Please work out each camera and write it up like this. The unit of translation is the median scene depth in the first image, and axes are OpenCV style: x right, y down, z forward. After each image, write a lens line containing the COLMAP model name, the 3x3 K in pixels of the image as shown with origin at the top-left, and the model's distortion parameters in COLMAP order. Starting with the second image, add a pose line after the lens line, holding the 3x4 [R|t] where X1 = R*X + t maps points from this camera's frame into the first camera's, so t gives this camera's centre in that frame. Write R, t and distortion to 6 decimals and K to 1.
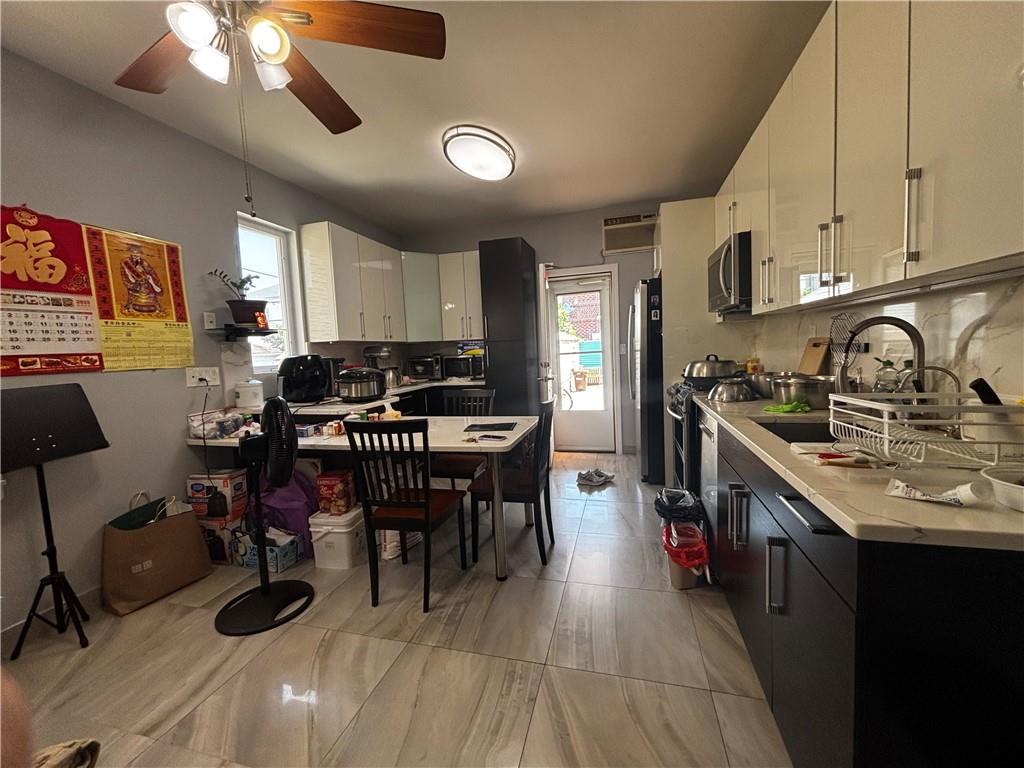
lens RADIAL K [[415.9, 0, 512.4], [0, 415.9, 384.5], [0, 0, 1]] dist [0.000514, 0.000072]
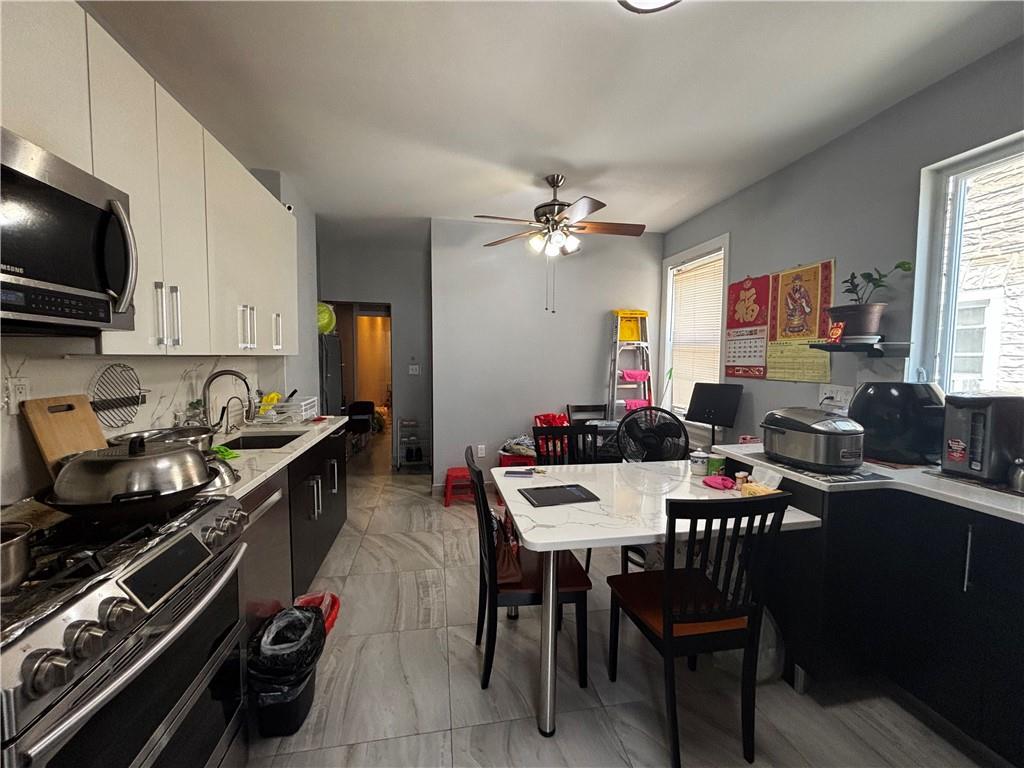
lens RADIAL K [[415.9, 0, 513.8], [0, 415.9, 382.3], [0, 0, 1]] dist [0.000514, 0.000072]
pose [[-0.898151, 0.070788, -0.433951, 0.367963], [0.002142, 0.987648, 0.156675, -0.239064], [0.439681, 0.139788, -0.887209, 1.850586]]
